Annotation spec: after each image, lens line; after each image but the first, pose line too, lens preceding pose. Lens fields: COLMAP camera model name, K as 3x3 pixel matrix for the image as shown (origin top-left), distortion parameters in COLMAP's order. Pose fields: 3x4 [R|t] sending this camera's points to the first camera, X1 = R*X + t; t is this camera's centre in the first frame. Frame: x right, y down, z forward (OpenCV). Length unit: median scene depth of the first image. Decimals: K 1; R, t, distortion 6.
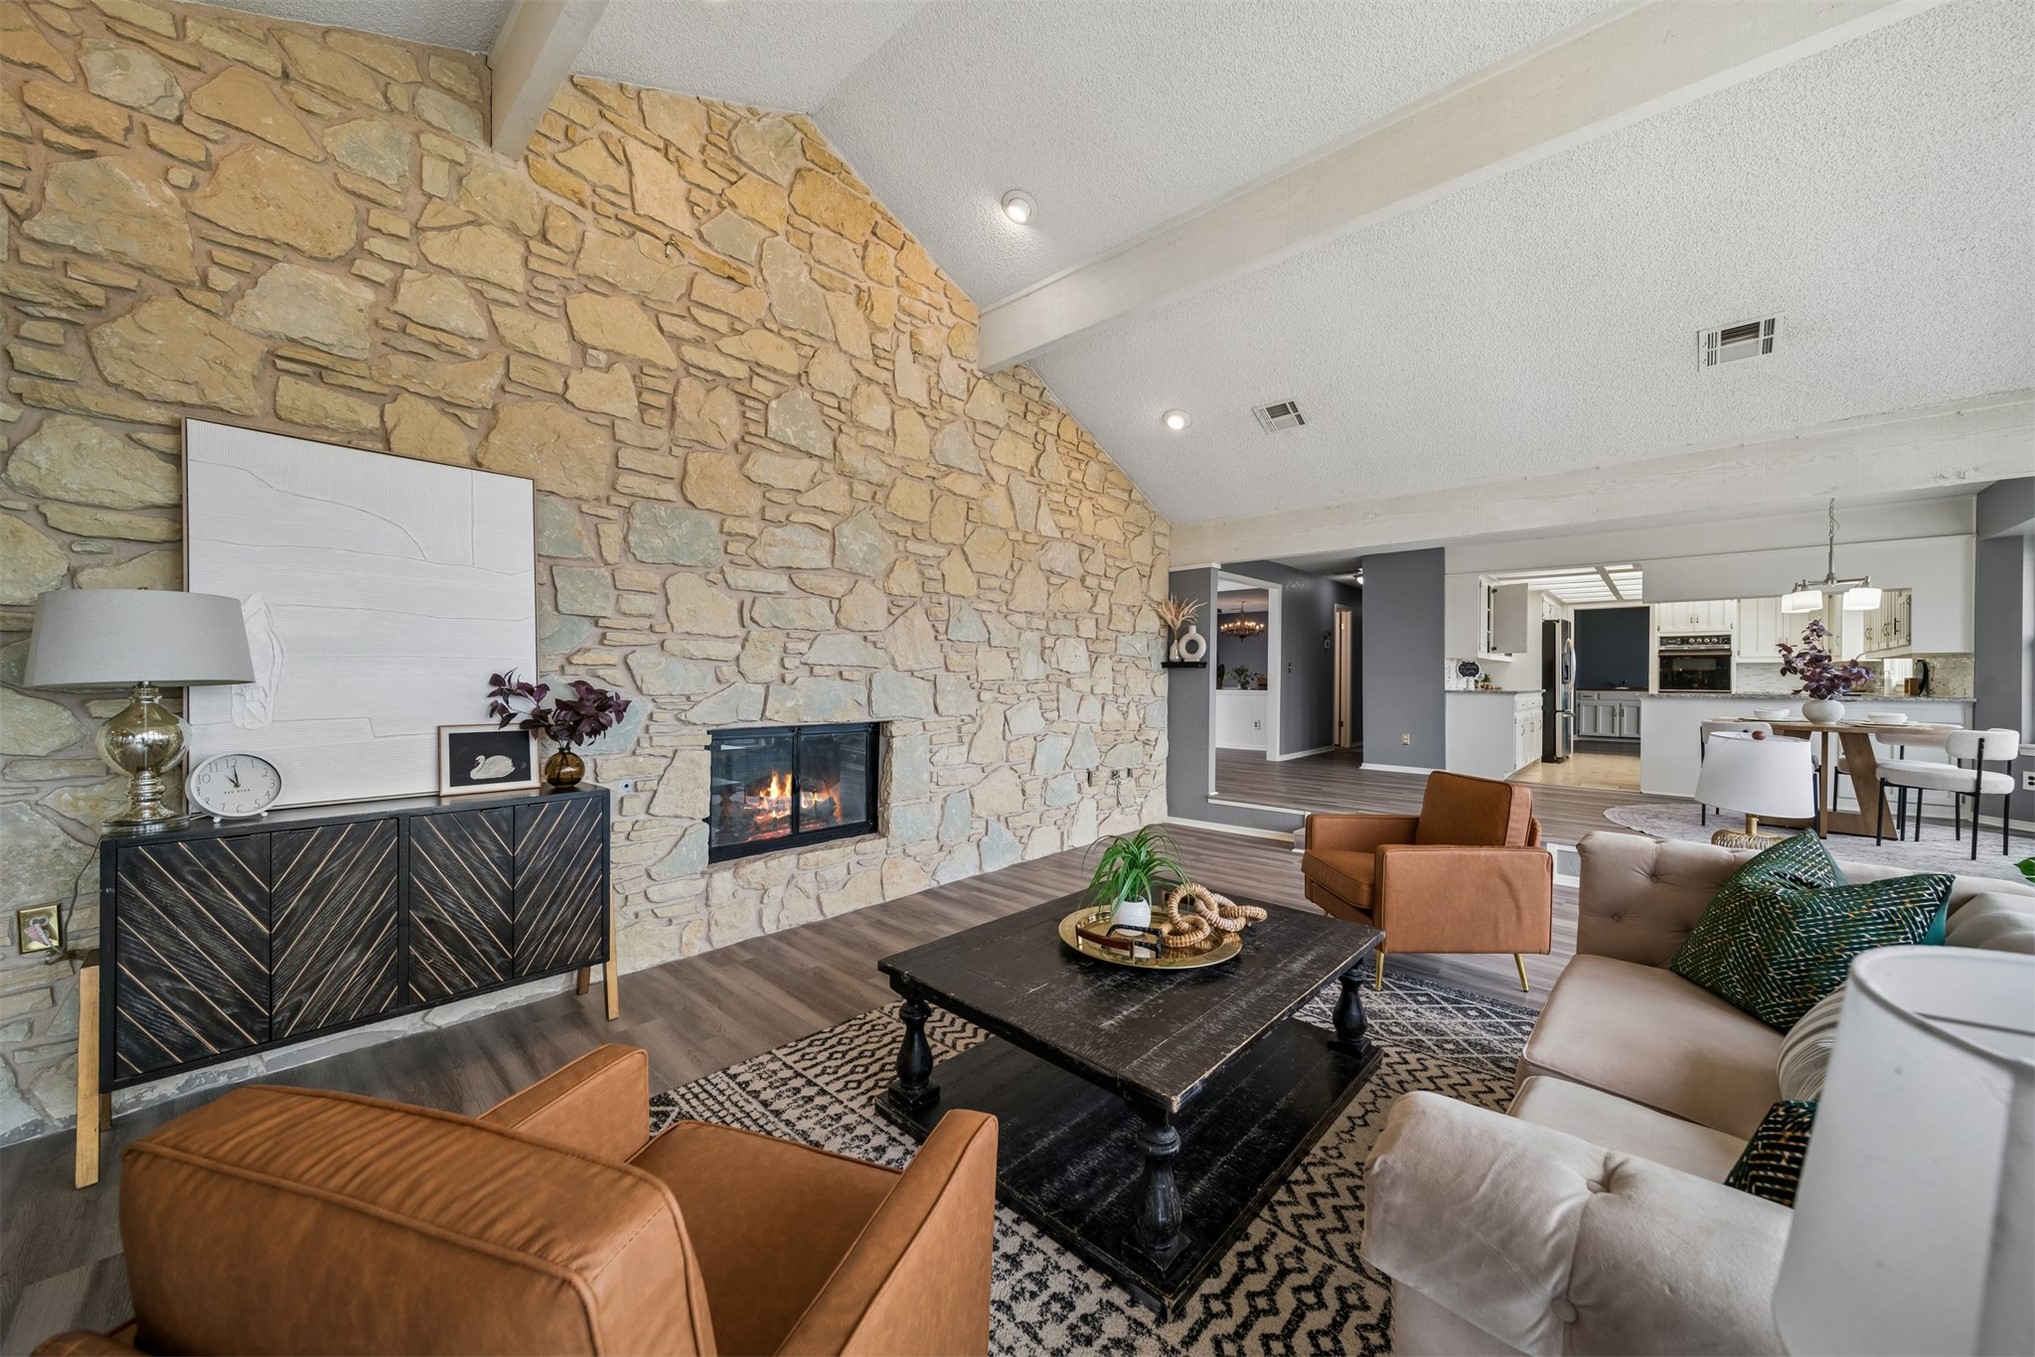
lens RADIAL K [[721.9, 0, 1031.4], [0, 721.9, 671.9], [0, 0, 1]] dist [-0.000436, -0.000731]
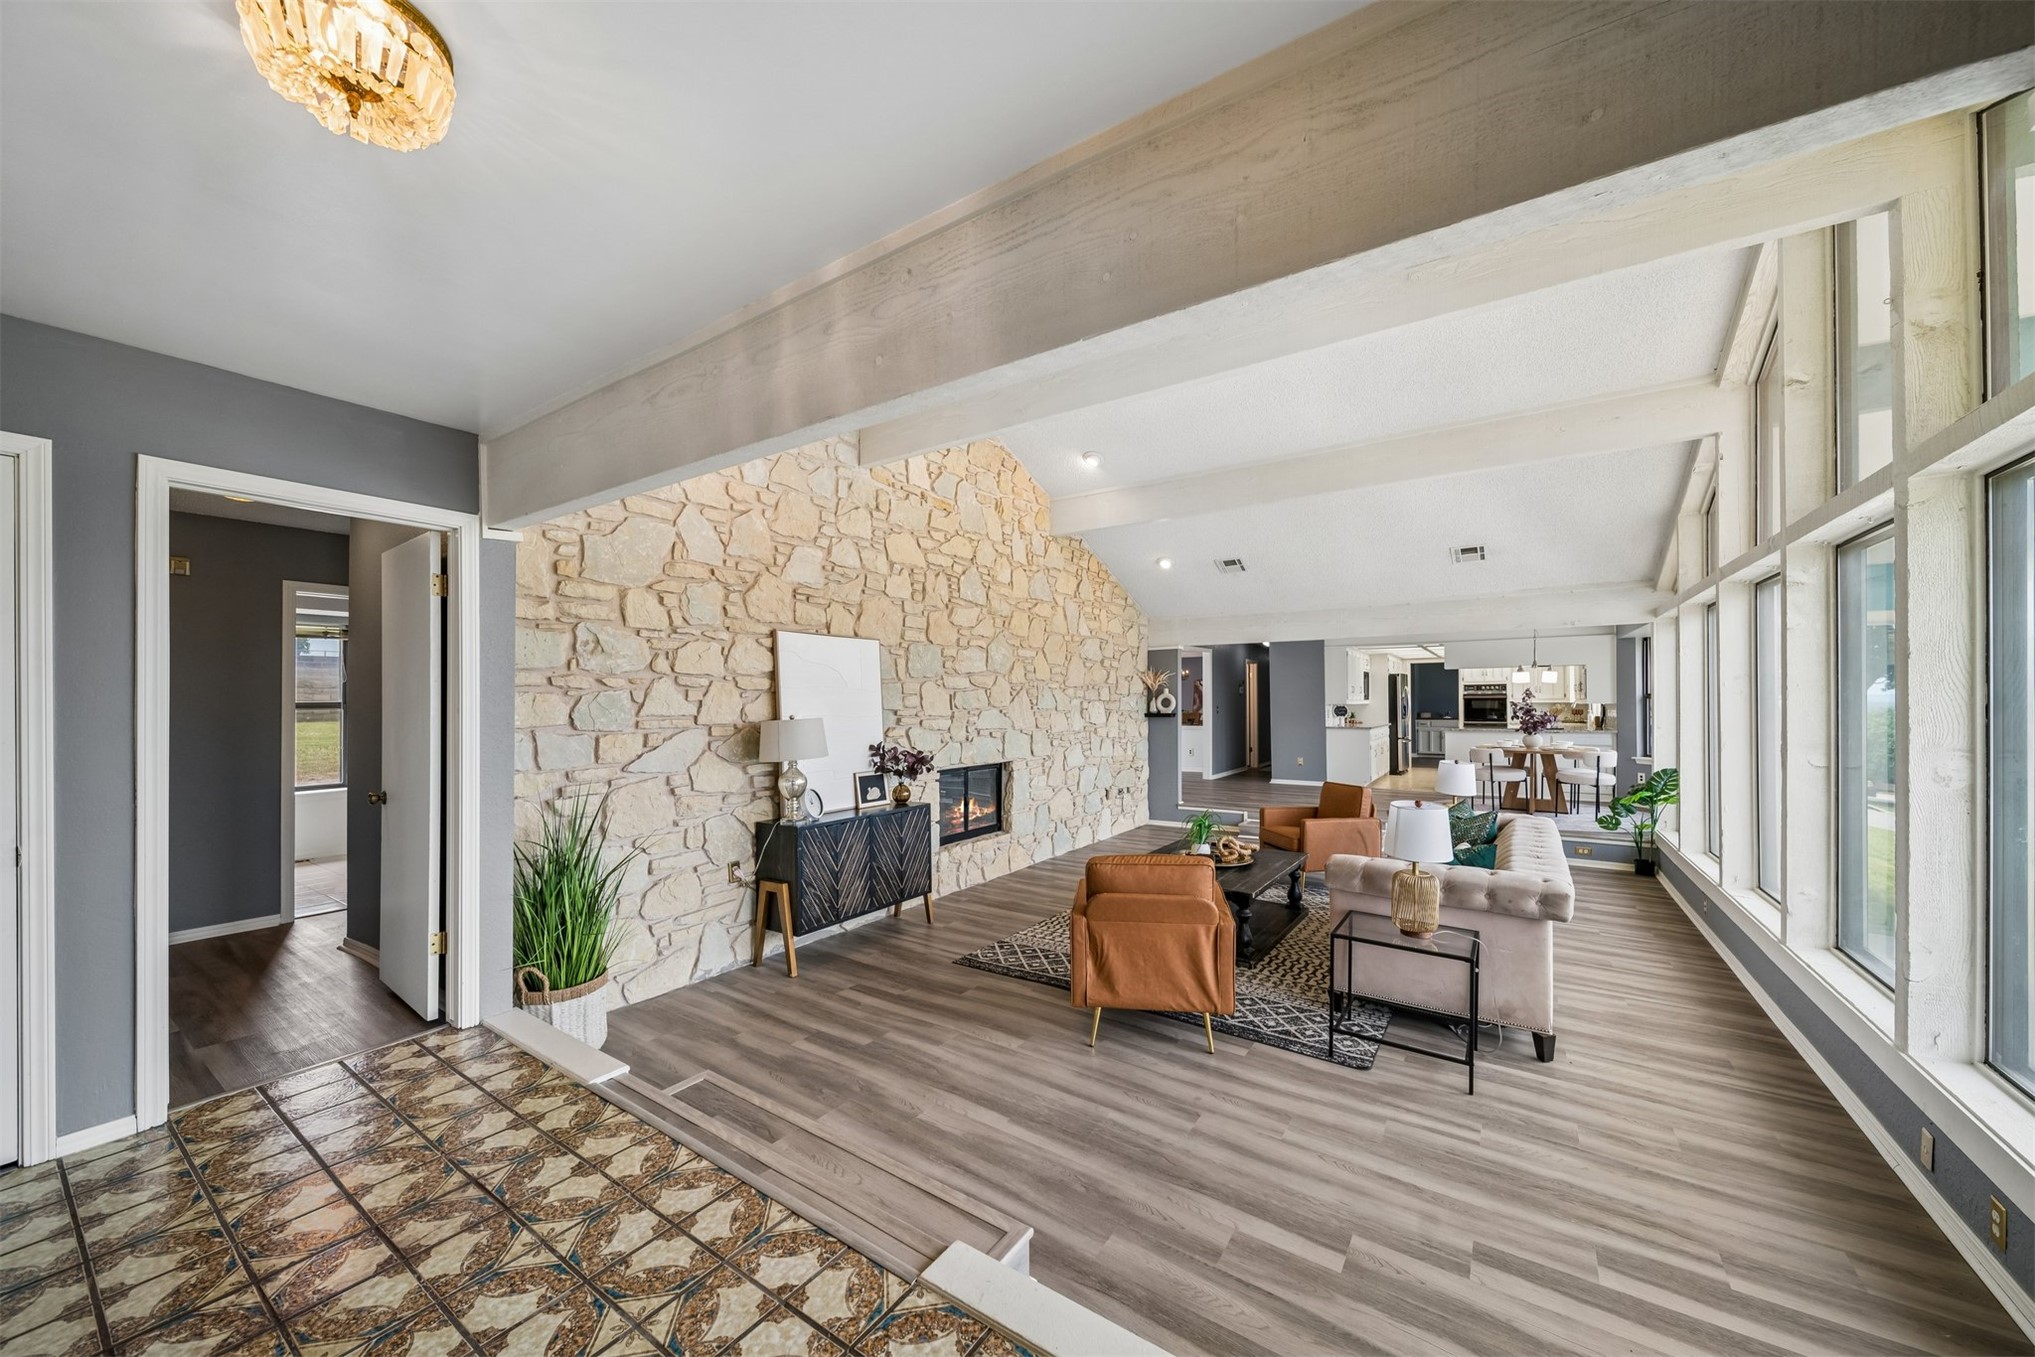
lens RADIAL K [[721.9, 0, 1038.4], [0, 721.9, 689.9], [0, 0, 1]] dist [-0.000436, -0.000731]
pose [[0.988789, -0.010632, 0.148942, -0.455382], [0.012011, 0.999893, -0.008361, -0.094091], [-0.148838, 0.010056, 0.988811, -0.744967]]
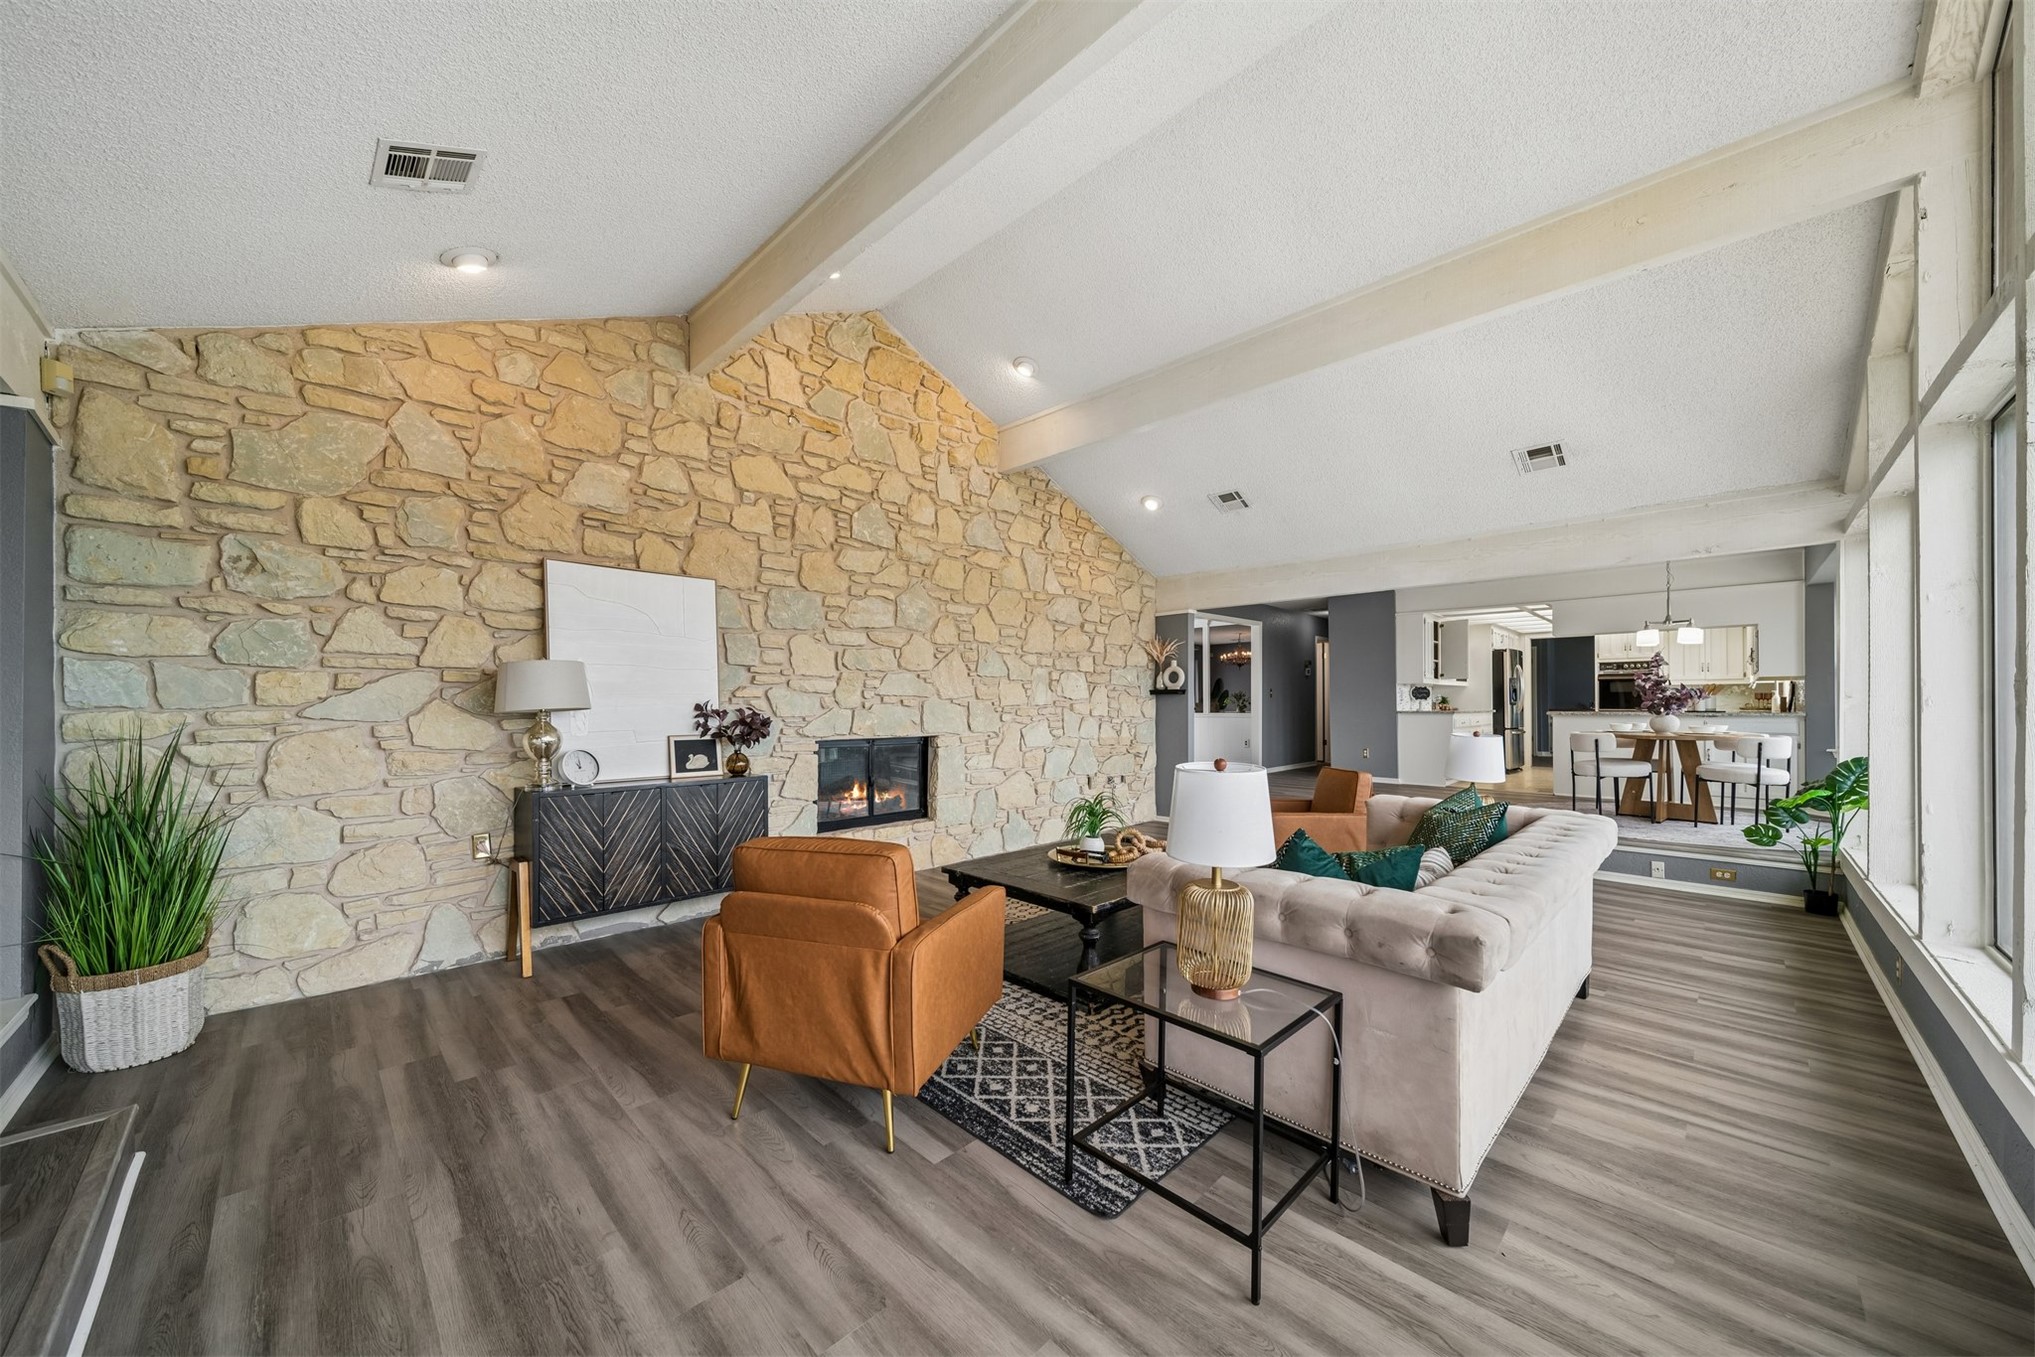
lens RADIAL K [[721.9, 0, 1029.6], [0, 721.9, 694.2], [0, 0, 1]] dist [-0.000436, -0.000731]
pose [[0.999228, -0.009925, -0.038019, 0.041498], [0.009673, 0.999930, -0.006816, -0.000193], [0.038084, 0.006443, 0.999254, -0.440256]]
